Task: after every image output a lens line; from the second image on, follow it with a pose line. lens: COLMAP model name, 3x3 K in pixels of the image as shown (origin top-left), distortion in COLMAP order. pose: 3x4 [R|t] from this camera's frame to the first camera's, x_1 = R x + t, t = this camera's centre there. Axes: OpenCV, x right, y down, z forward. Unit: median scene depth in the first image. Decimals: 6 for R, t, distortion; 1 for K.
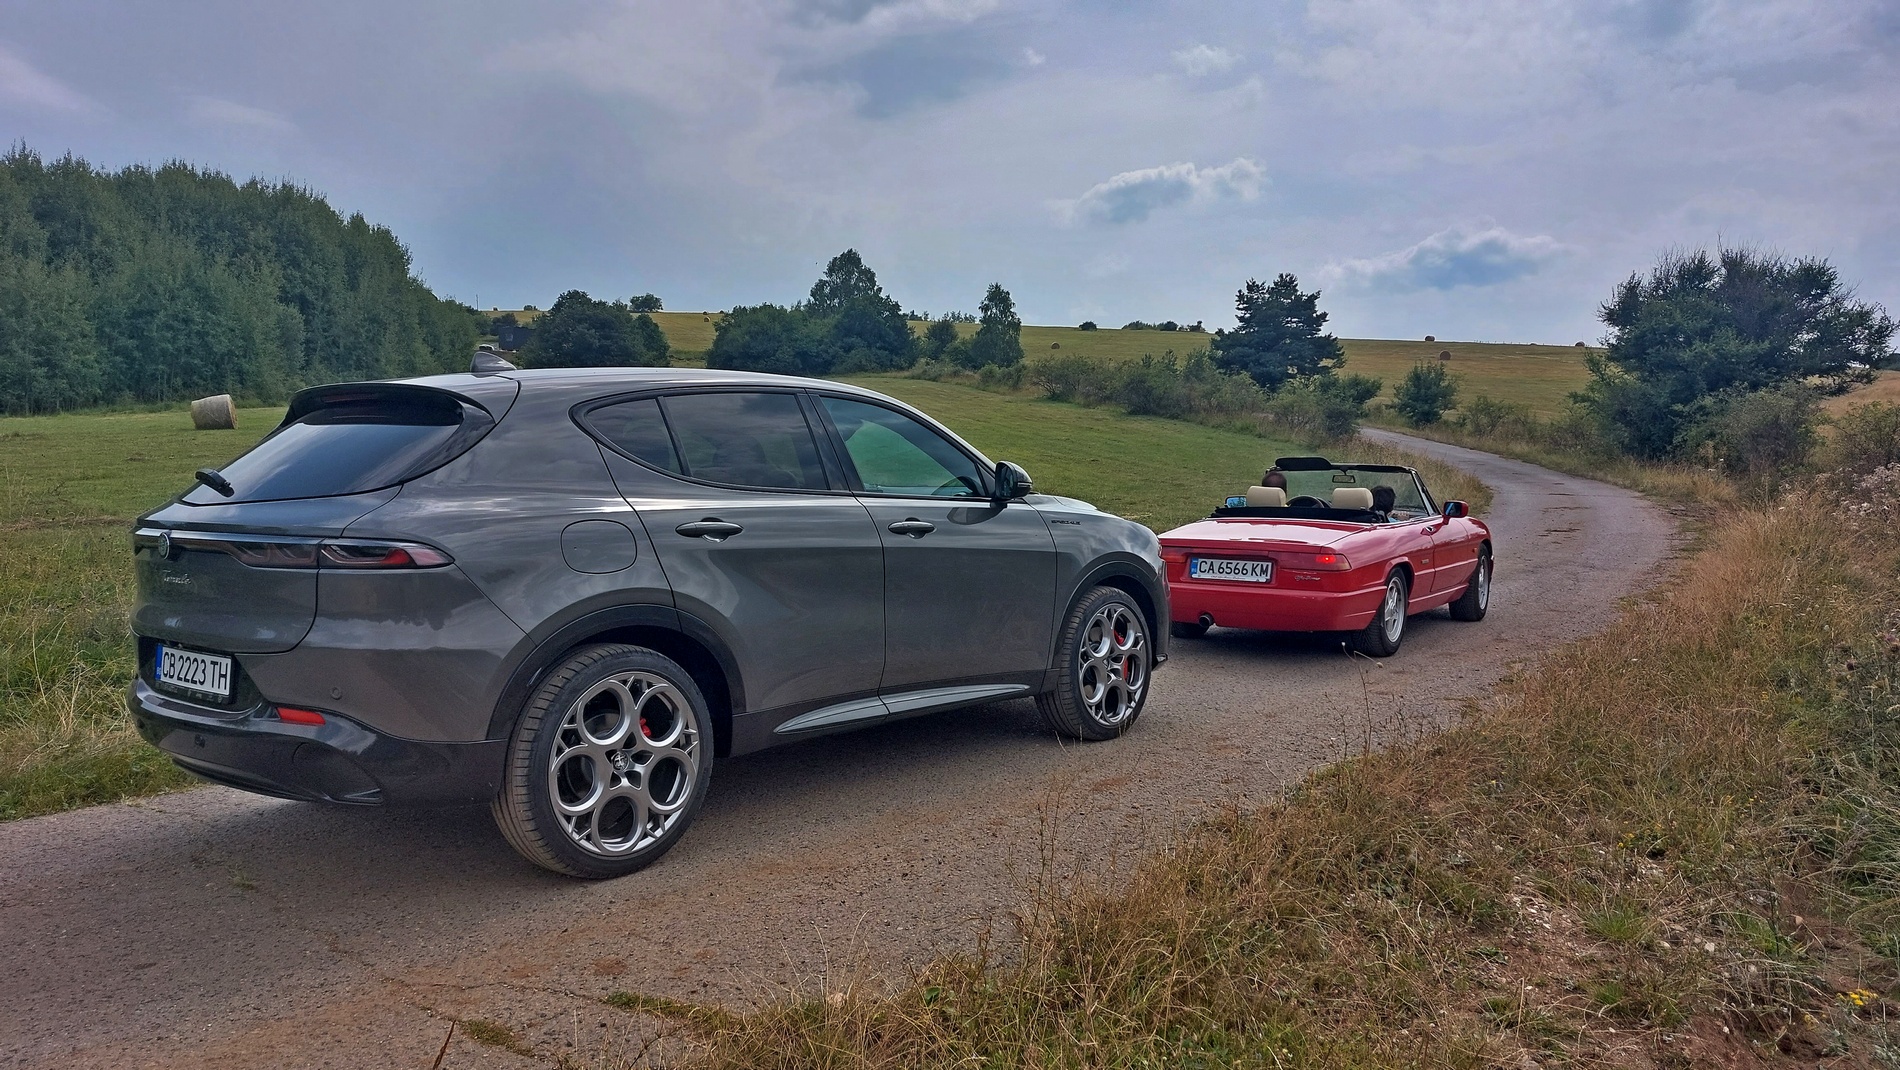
lens RADIAL K [[1486.3, 0, 1035.6], [0, 1486.3, 574.6], [0, 0, 1]] dist [0.113168, -0.148348]
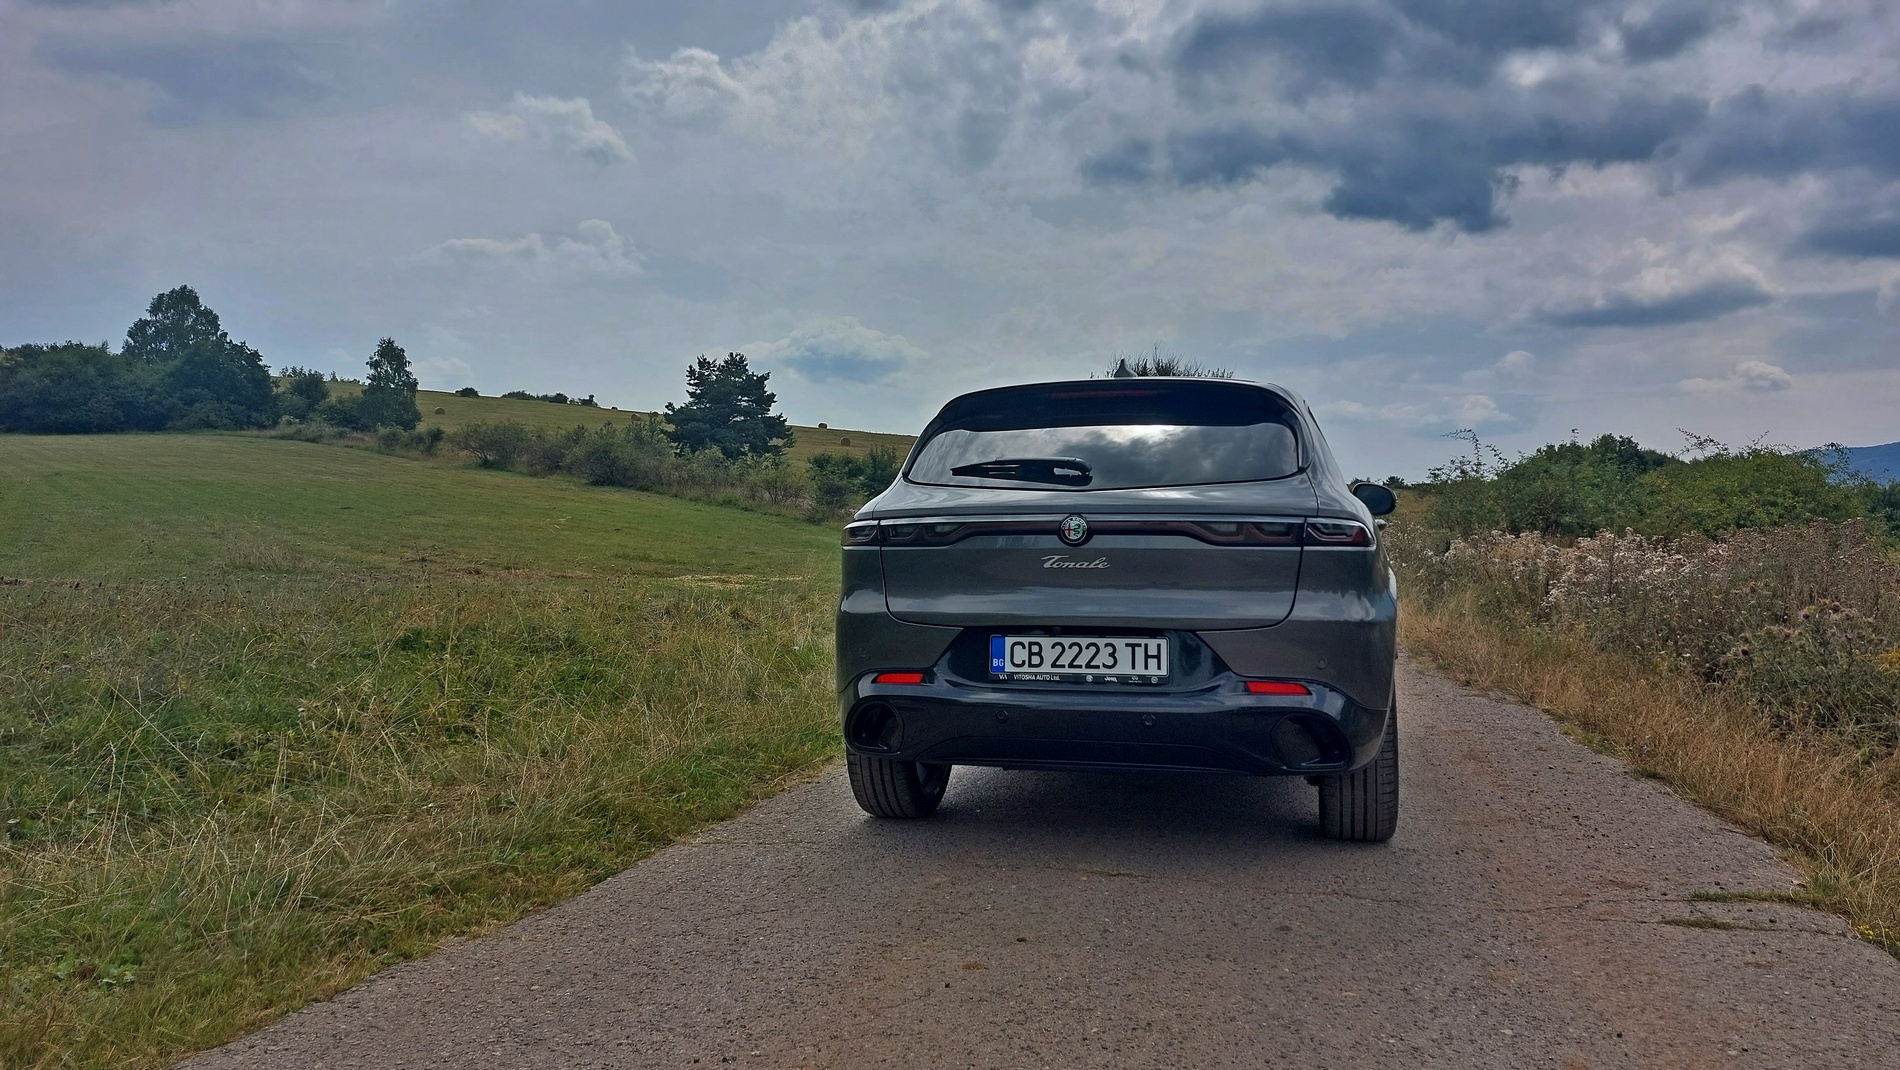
lens RADIAL K [[1486.3, 0, 1035.6], [0, 1486.3, 574.6], [0, 0, 1]] dist [0.113168, -0.148348]
pose [[0.870770, -0.002015, 0.491686, -0.150459], [0.031791, 0.998130, -0.052210, 0.008485], [-0.490661, 0.061094, 0.869206, 0.024268]]
